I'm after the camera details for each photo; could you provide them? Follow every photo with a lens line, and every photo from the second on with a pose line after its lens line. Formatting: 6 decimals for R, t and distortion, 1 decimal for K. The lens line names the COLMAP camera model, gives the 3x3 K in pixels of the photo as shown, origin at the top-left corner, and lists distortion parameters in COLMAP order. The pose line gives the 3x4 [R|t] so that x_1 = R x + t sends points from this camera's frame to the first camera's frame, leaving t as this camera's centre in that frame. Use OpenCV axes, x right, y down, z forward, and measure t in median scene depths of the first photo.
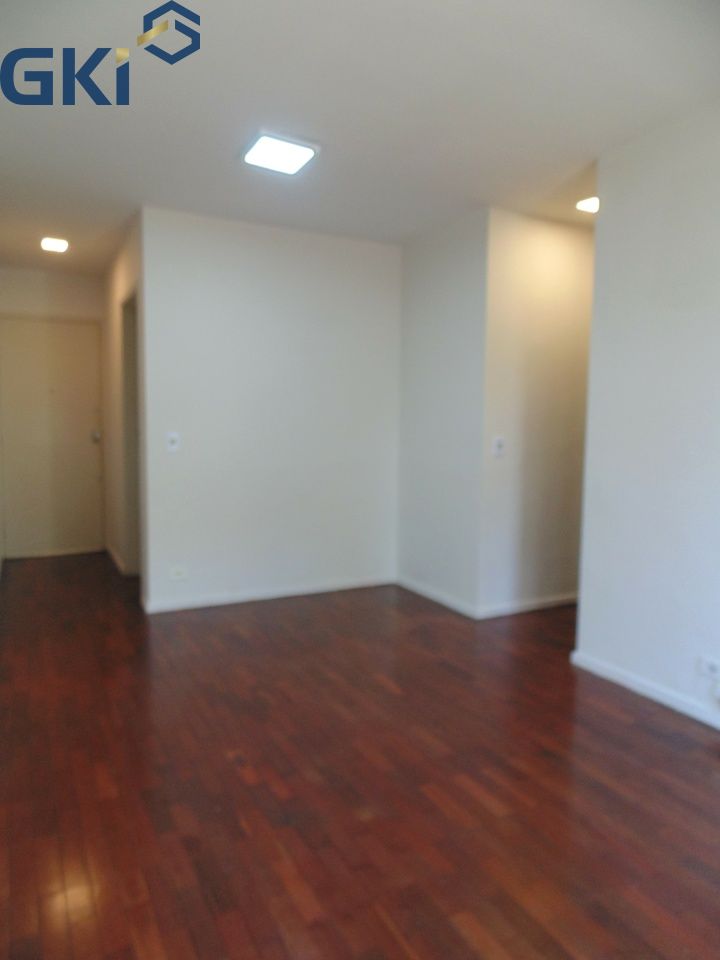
lens RADIAL K [[635.2, 0, 358.4], [0, 635.2, 480.9], [0, 0, 1]] dist [-0.038061, 0.010416]
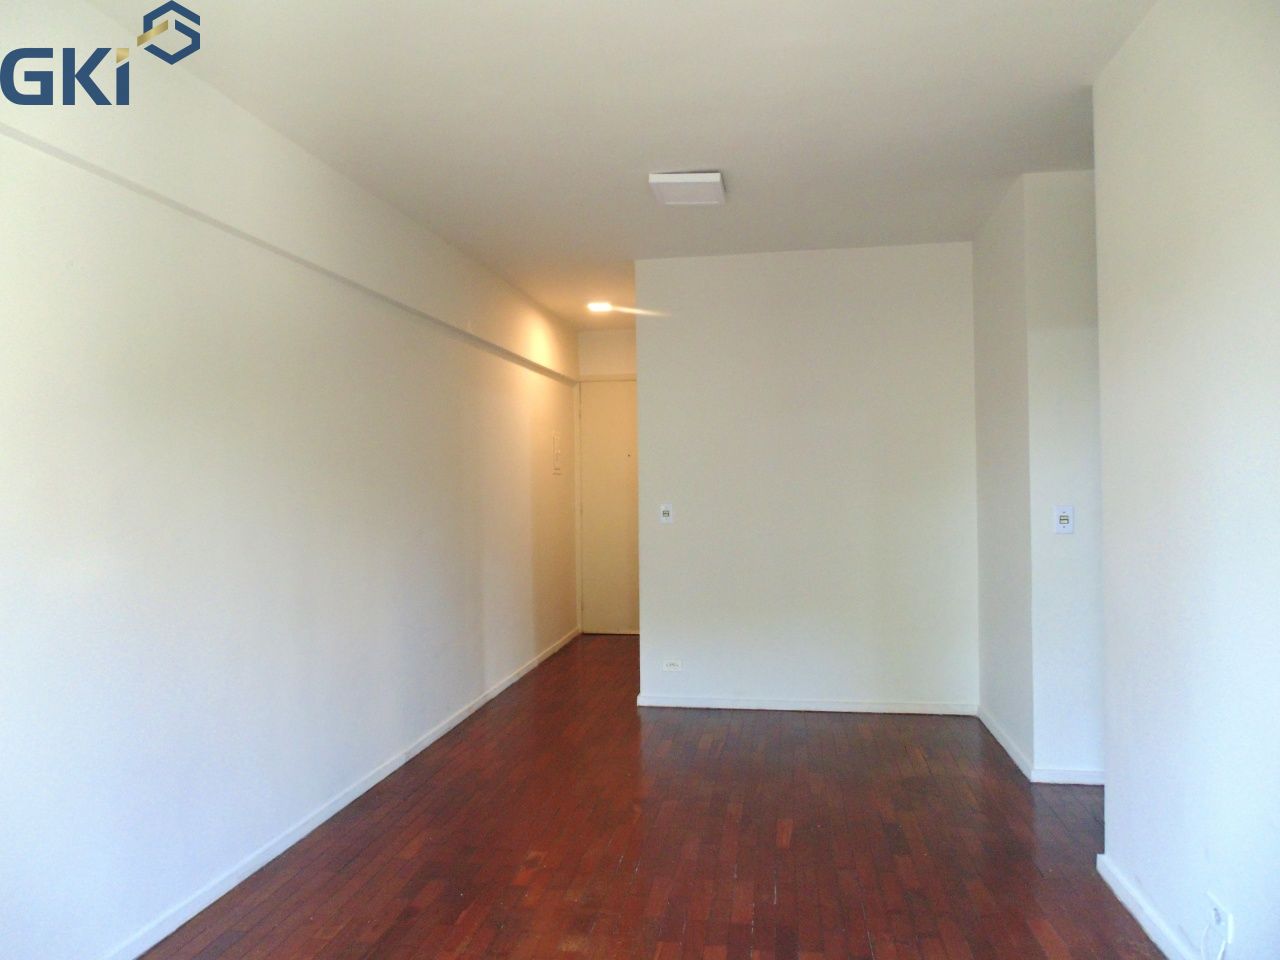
lens RADIAL K [[846.9, 0, 650.2], [0, 846.9, 482.7], [0, 0, 1]] dist [-0.038061, 0.010416]
pose [[0.793185, -0.023659, -0.608521, 0.513793], [-0.030512, 0.996446, -0.078512, -0.013105], [0.608216, 0.080842, 0.789644, 0.064124]]
